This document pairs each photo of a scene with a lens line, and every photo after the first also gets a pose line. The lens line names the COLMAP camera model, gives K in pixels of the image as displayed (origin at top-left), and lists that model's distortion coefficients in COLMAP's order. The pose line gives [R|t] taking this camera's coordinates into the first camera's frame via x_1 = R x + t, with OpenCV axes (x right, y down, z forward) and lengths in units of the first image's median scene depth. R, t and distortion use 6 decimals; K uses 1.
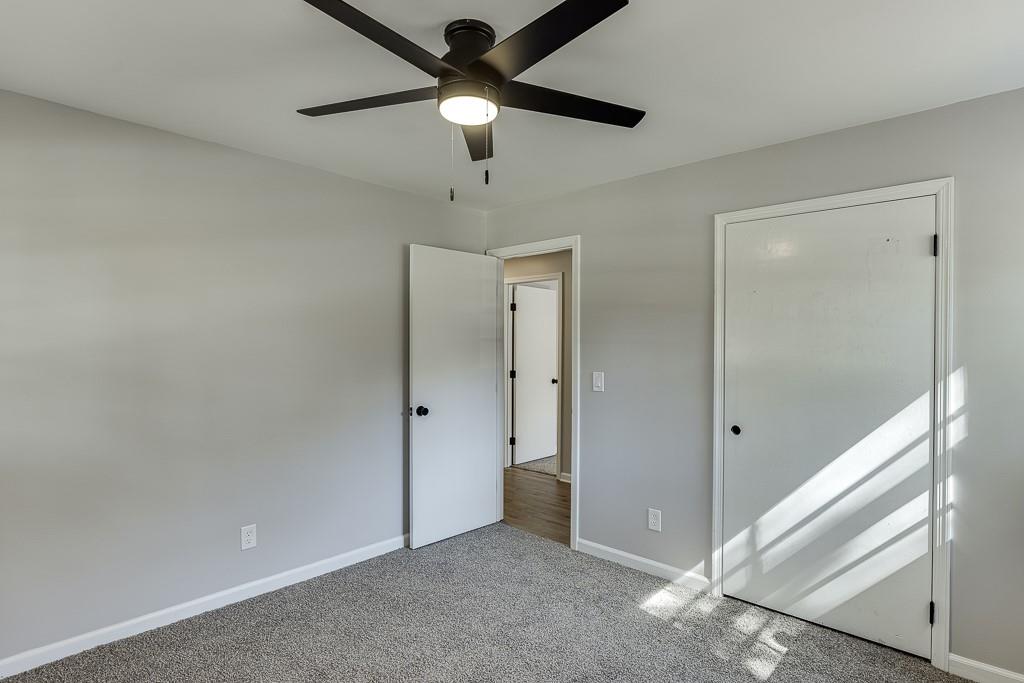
lens RADIAL K [[535.7, 0, 520.9], [0, 535.7, 344.0], [0, 0, 1]] dist [-0.002577, -0.000006]
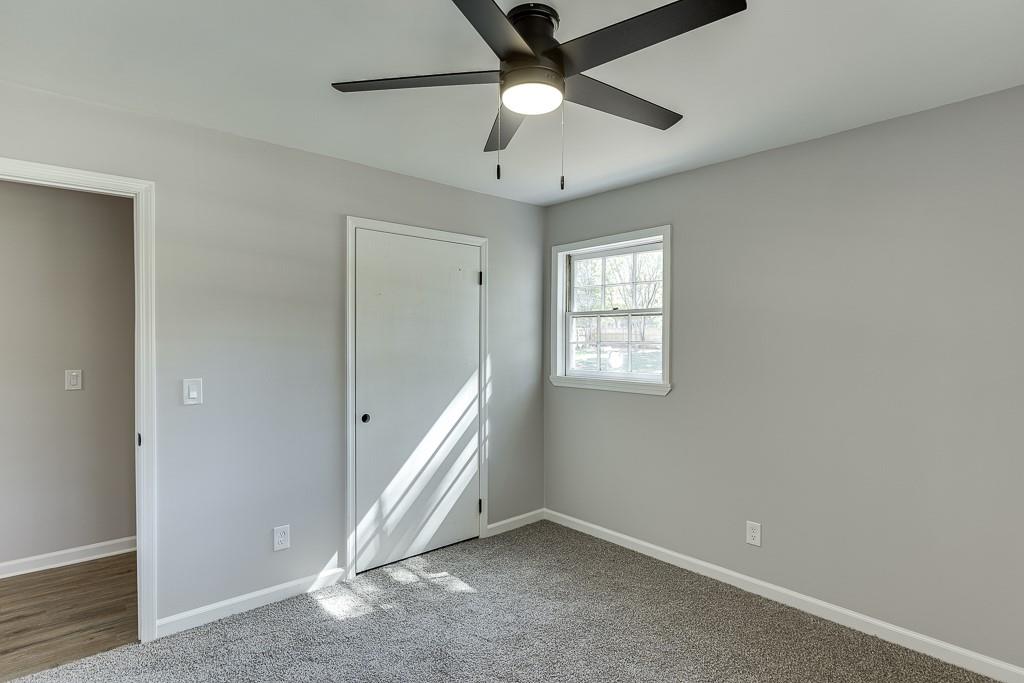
lens RADIAL K [[535.7, 0, 520.9], [0, 535.7, 344.0], [0, 0, 1]] dist [-0.002577, -0.000006]
pose [[0.106538, -0.014053, 0.994209, -0.718278], [-0.000639, 0.999899, 0.014201, -0.008121], [-0.994308, -0.002148, 0.106518, 0.621410]]
